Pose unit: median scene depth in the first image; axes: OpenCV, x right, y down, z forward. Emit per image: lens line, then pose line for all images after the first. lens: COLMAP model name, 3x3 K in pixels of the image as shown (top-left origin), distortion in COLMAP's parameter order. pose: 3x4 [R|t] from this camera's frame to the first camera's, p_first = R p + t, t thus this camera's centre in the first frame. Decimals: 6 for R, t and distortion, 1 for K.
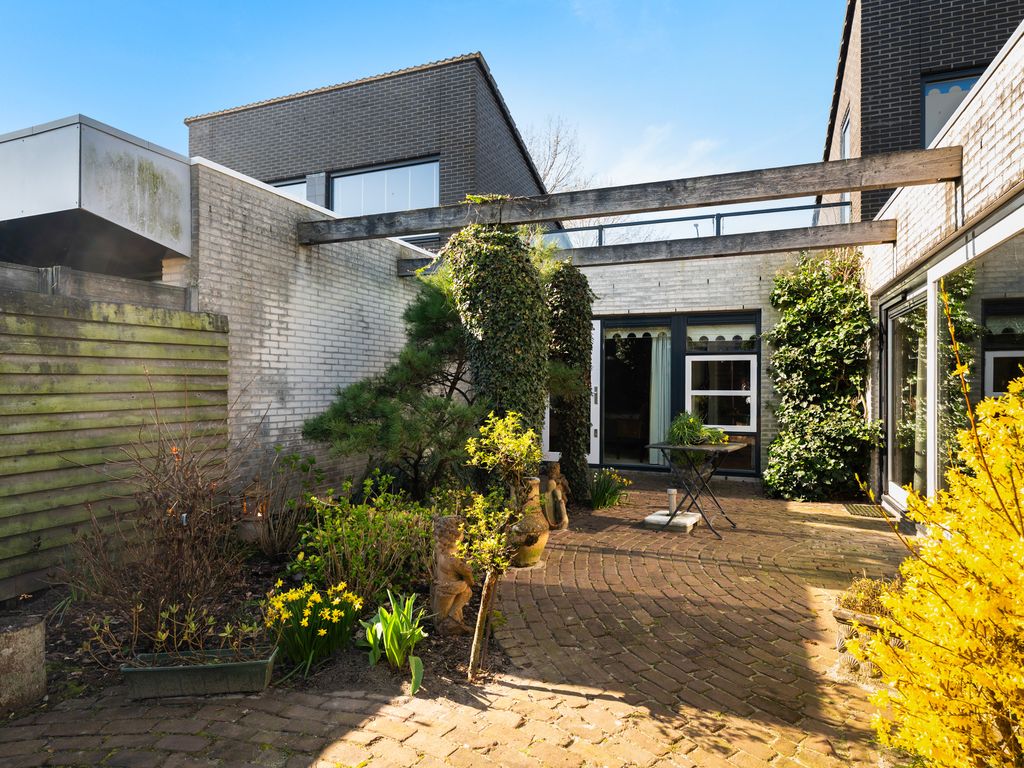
lens RADIAL K [[614.7, 0, 512.0], [0, 614.7, 384.0], [0, 0, 1]] dist [-0.001319, 0.001228]
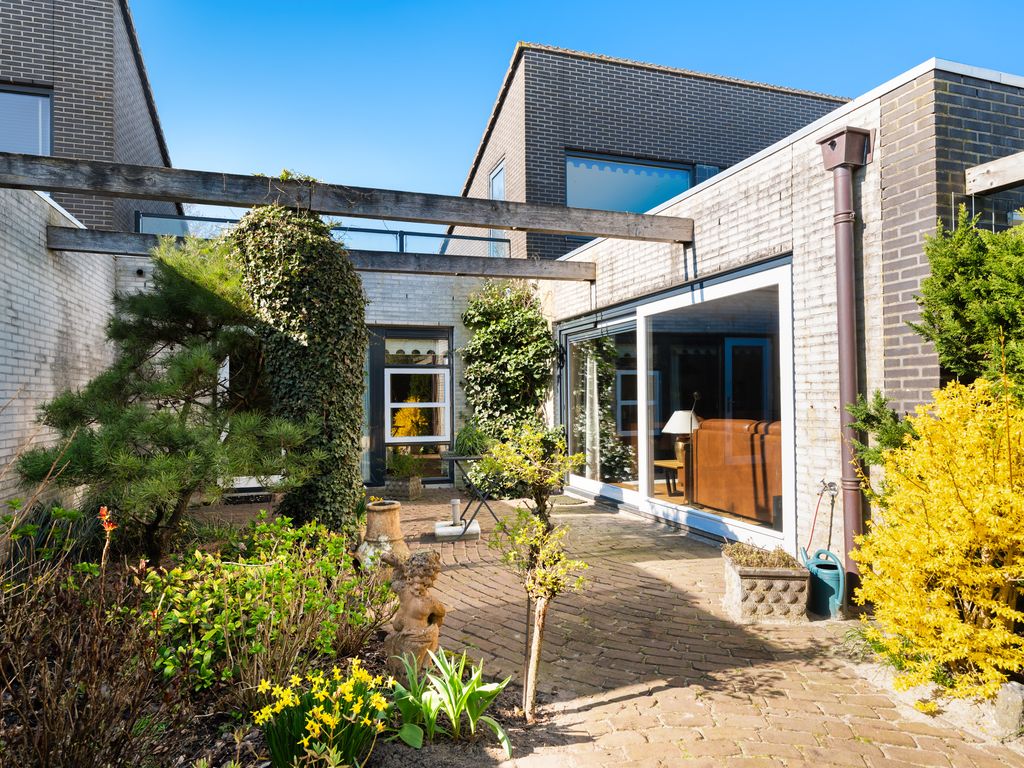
lens RADIAL K [[620.8, 0, 510.5], [0, 620.8, 393.3], [0, 0, 1]] dist [-0.004432, -0.000049]
pose [[0.765600, -0.005234, 0.643296, -0.254280], [0.008721, 0.999959, -0.002243, -0.001535], [-0.643258, 0.007328, 0.765615, 0.115972]]
